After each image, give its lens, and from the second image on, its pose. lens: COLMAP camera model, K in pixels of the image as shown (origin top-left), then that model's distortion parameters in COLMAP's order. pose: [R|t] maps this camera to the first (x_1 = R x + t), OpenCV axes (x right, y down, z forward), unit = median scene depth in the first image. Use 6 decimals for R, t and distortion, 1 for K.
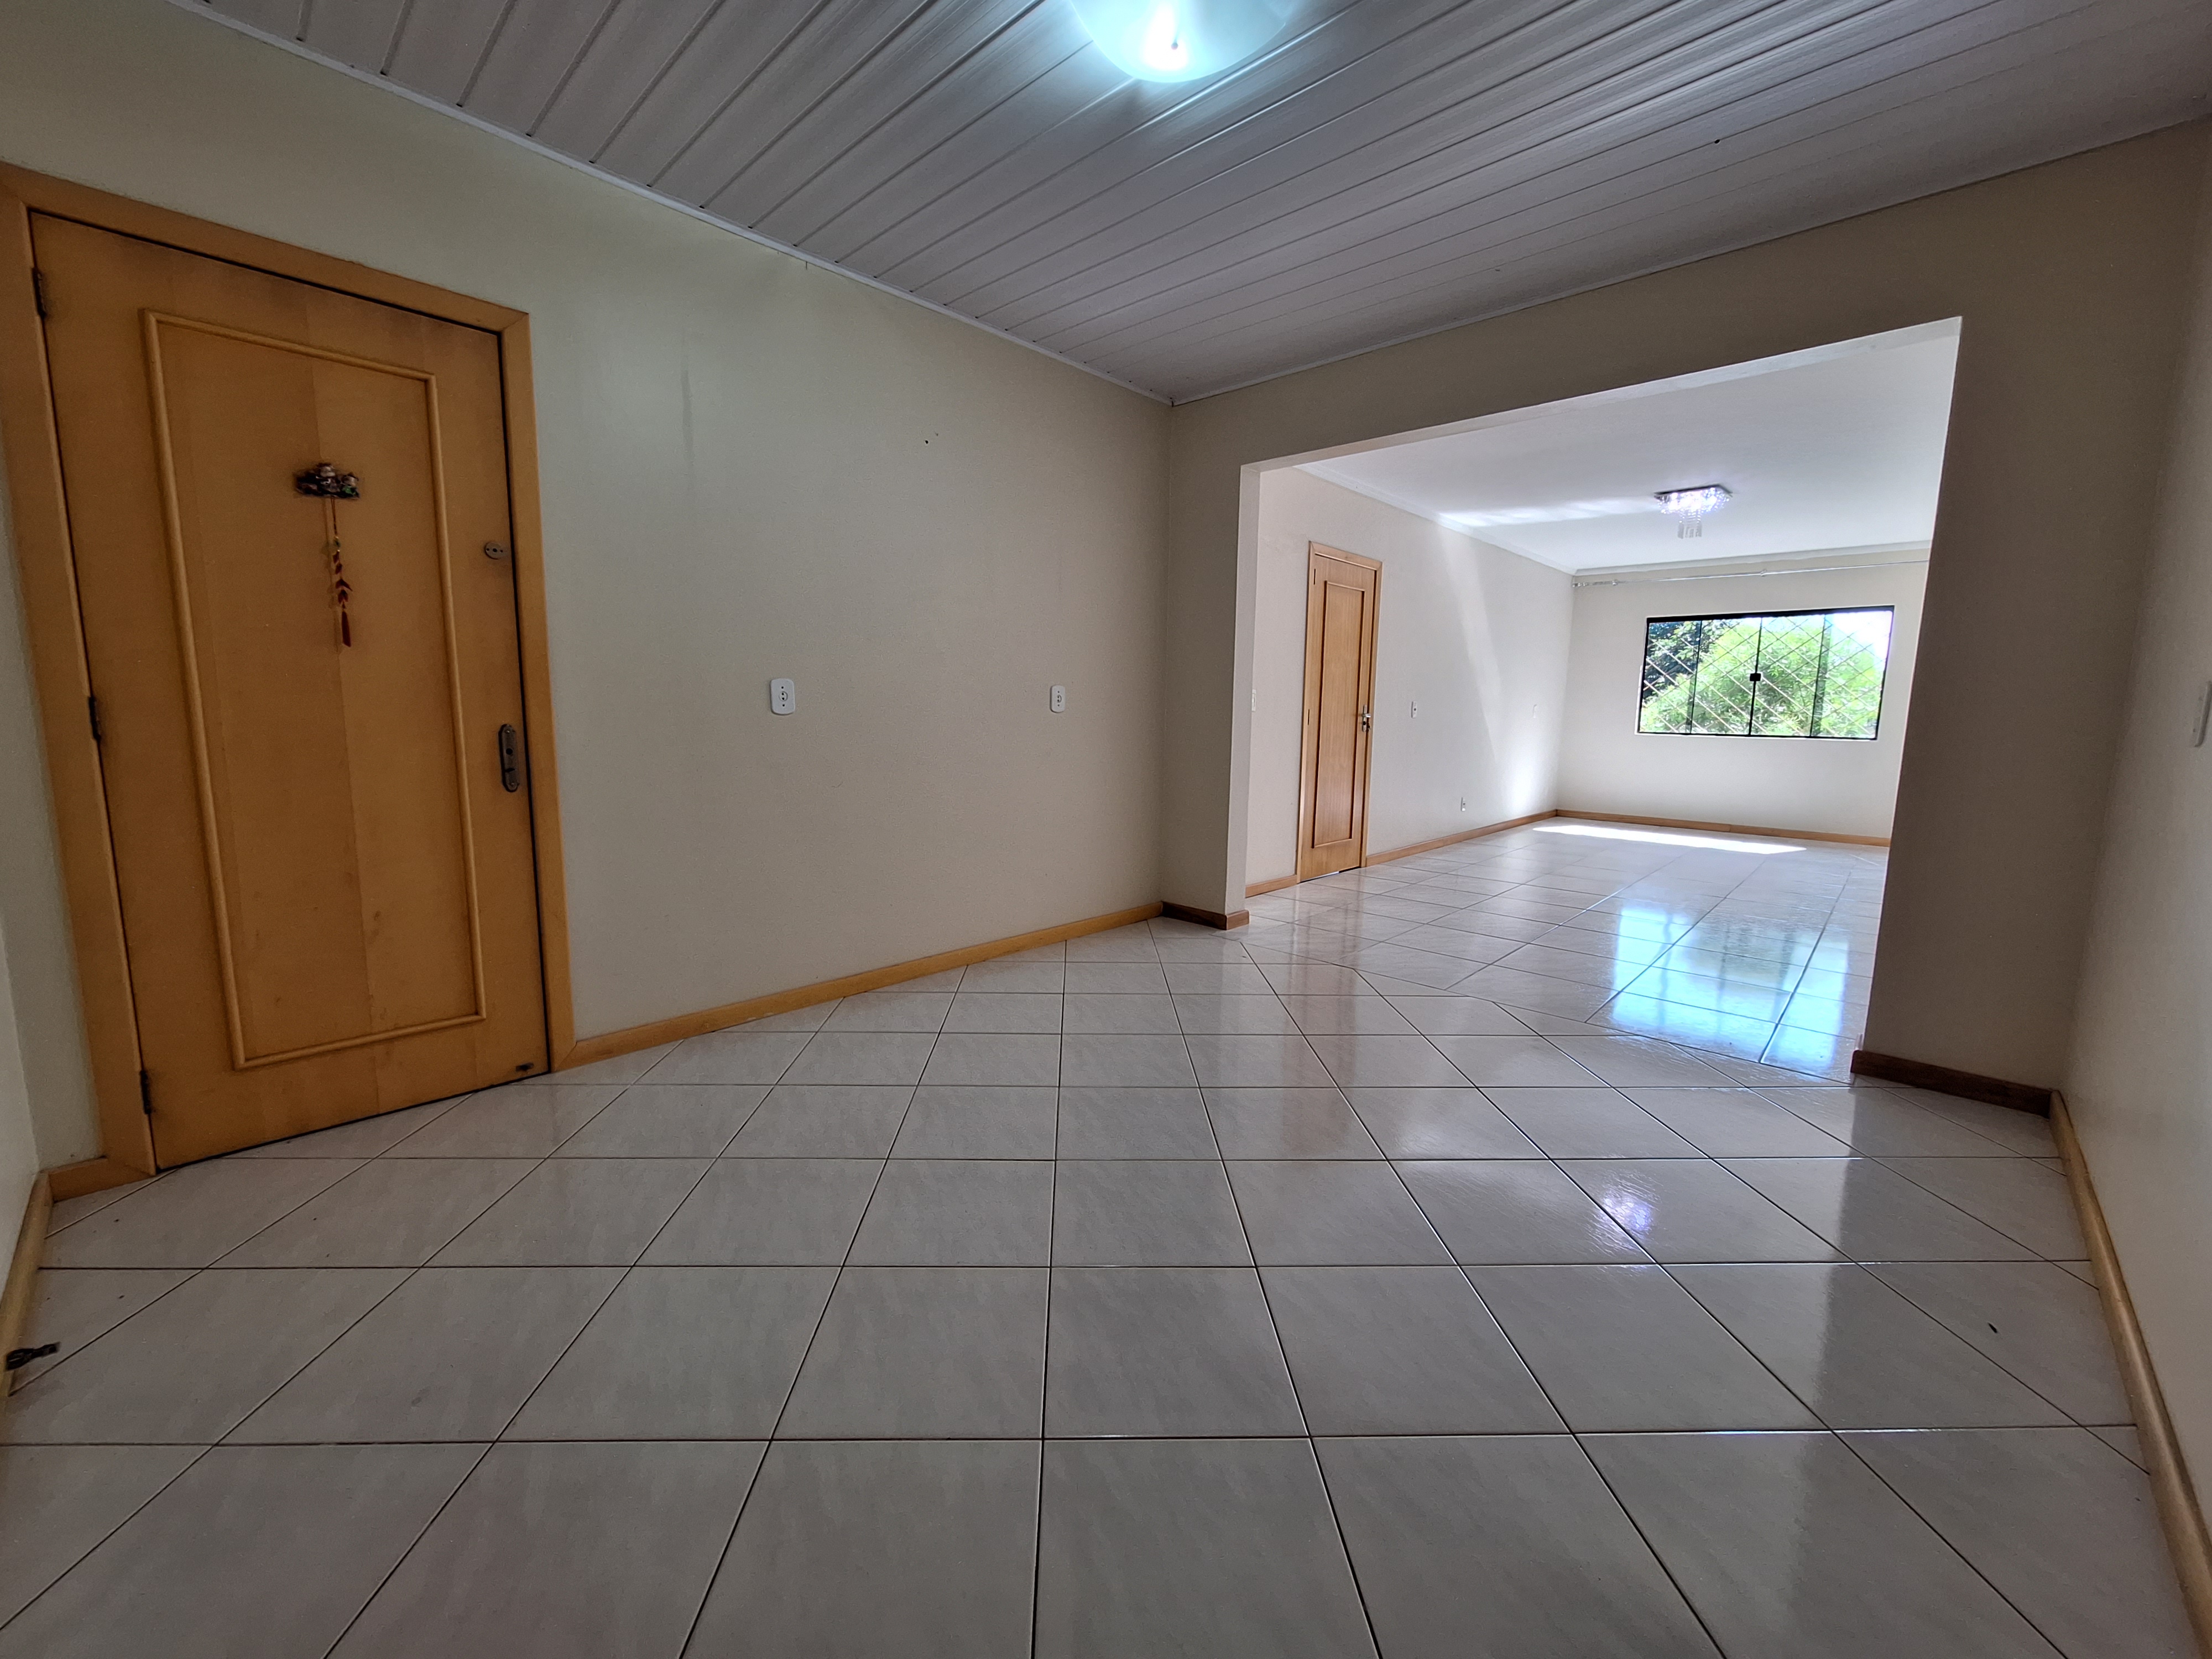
lens RADIAL K [[881.6, 0, 1097.6], [0, 881.6, 819.4], [0, 0, 1]] dist [0.000298, 0.000130]
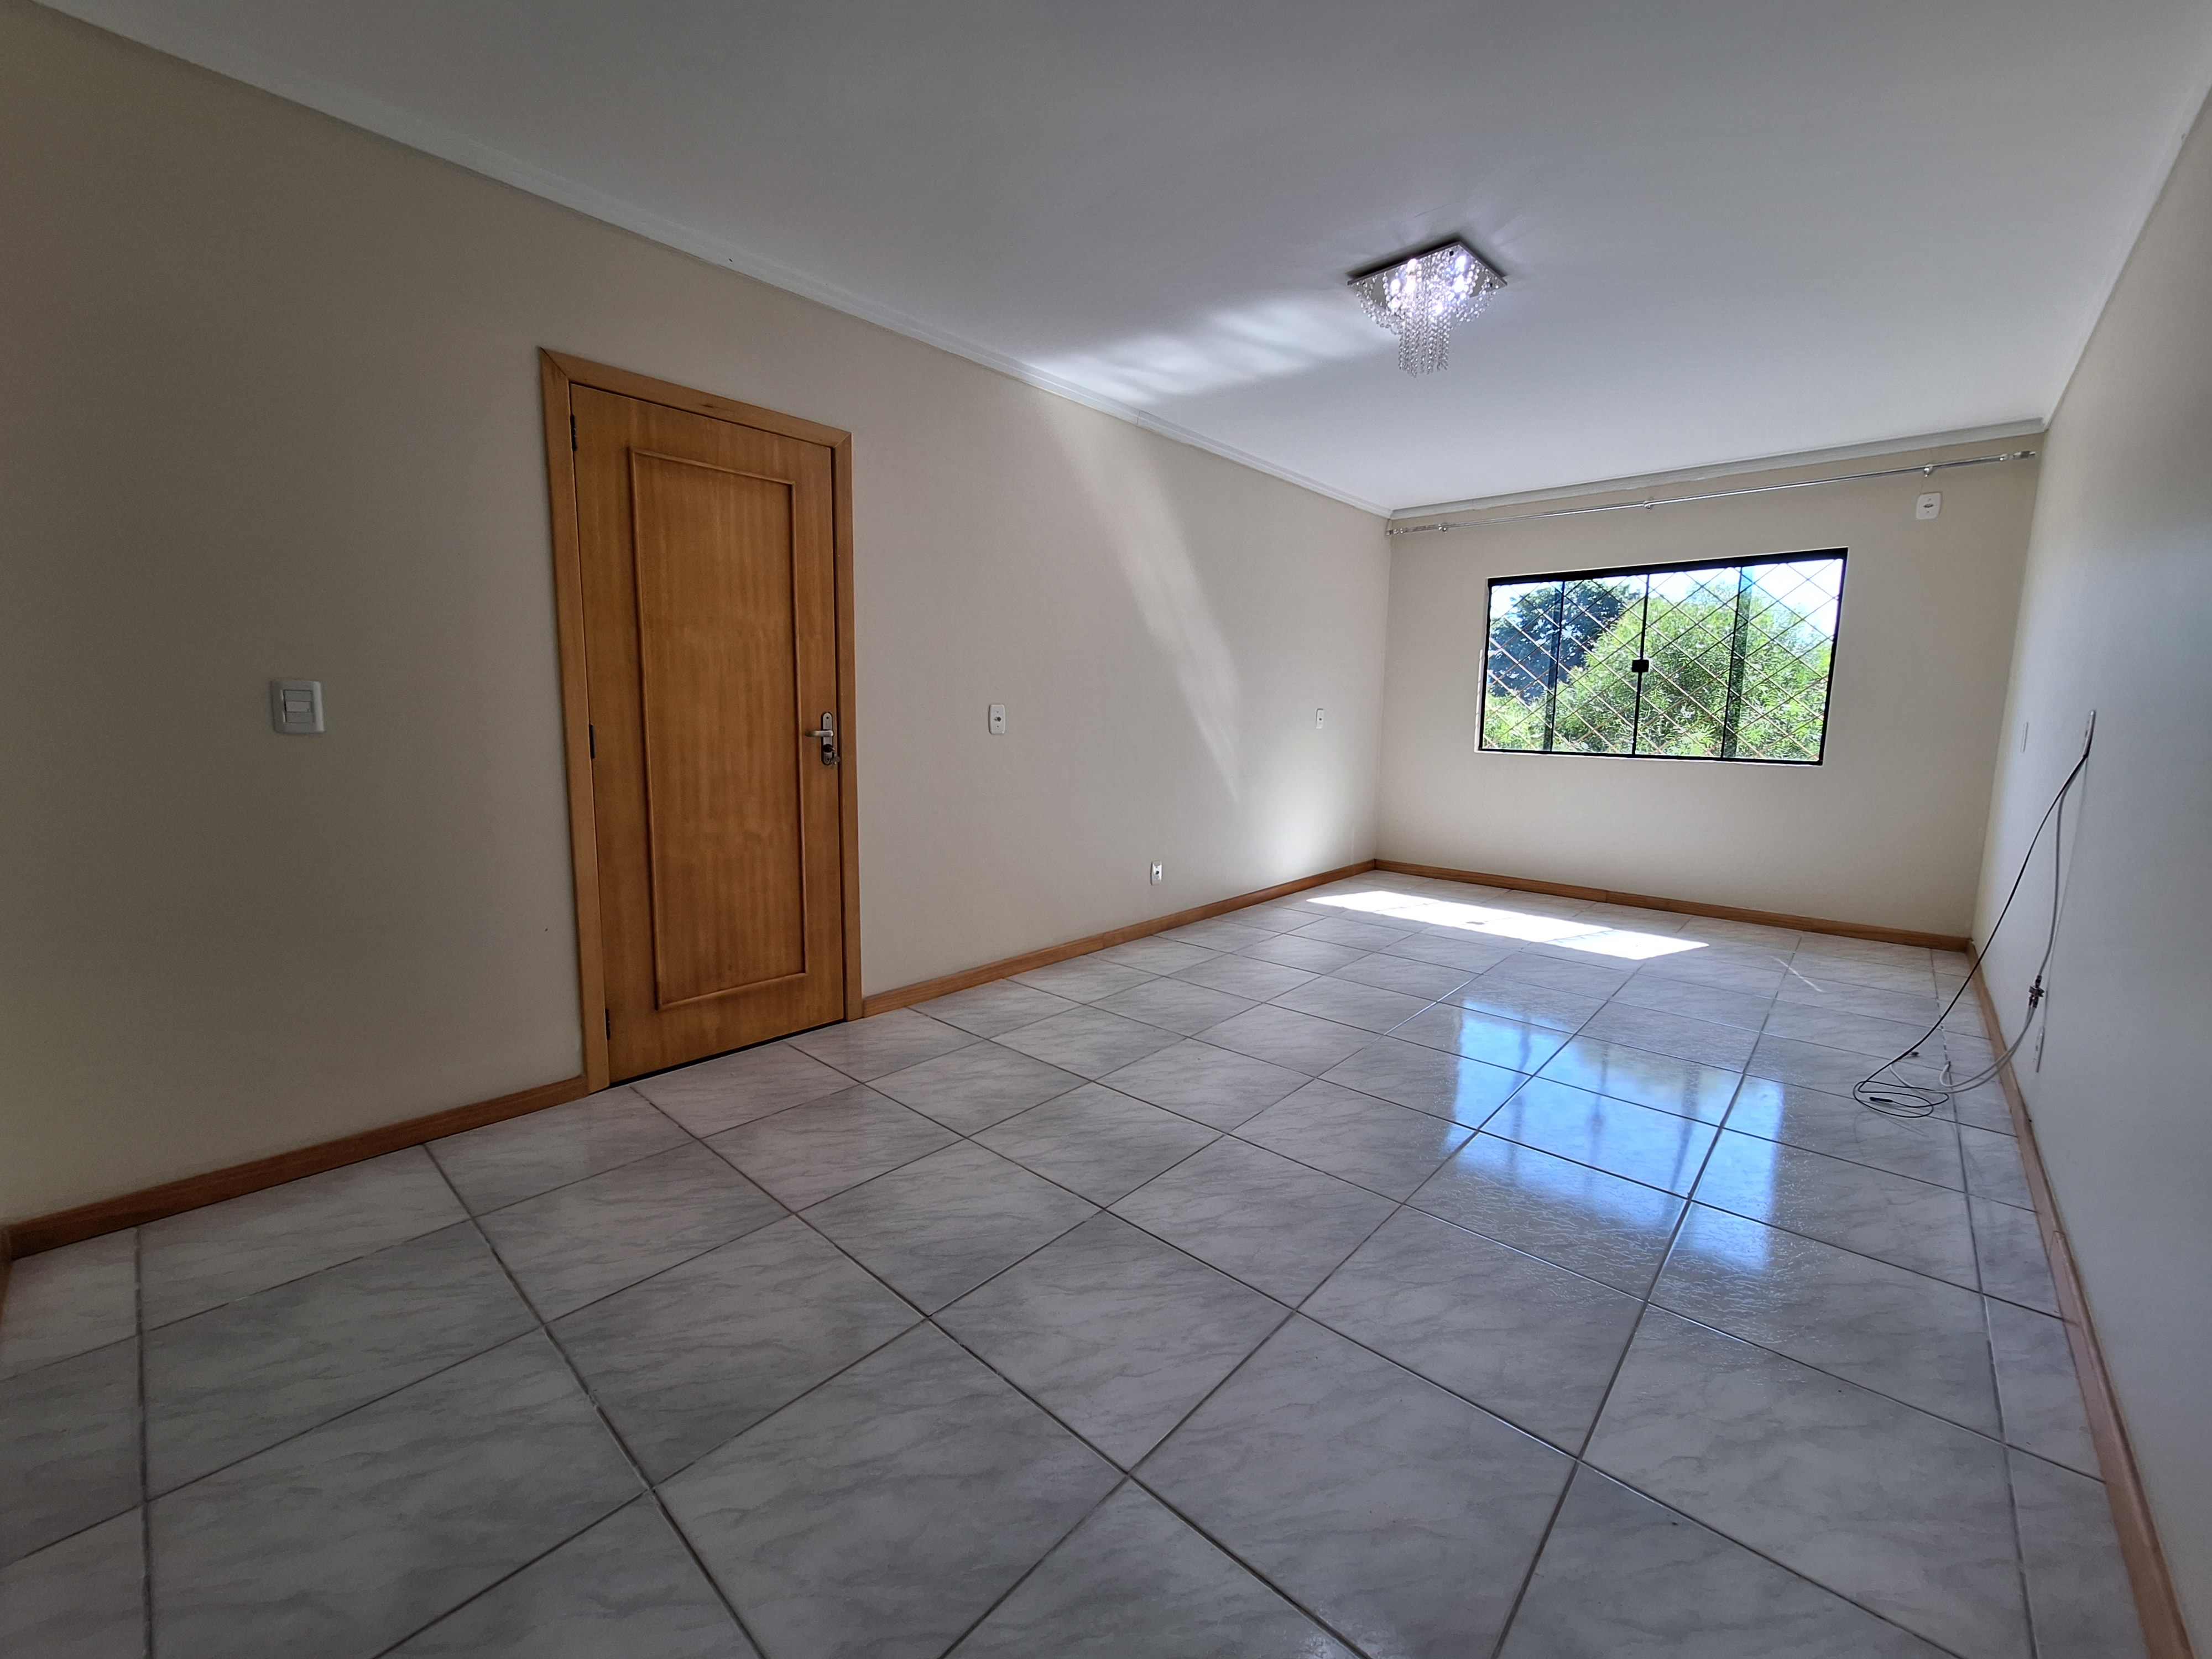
lens RADIAL K [[881.6, 0, 1097.6], [0, 881.6, 819.4], [0, 0, 1]] dist [0.000298, 0.000130]
pose [[0.999833, -0.003556, 0.017929, 0.477614], [0.003536, 0.999993, 0.001115, -0.072116], [-0.017933, -0.001051, 0.999839, 0.510131]]
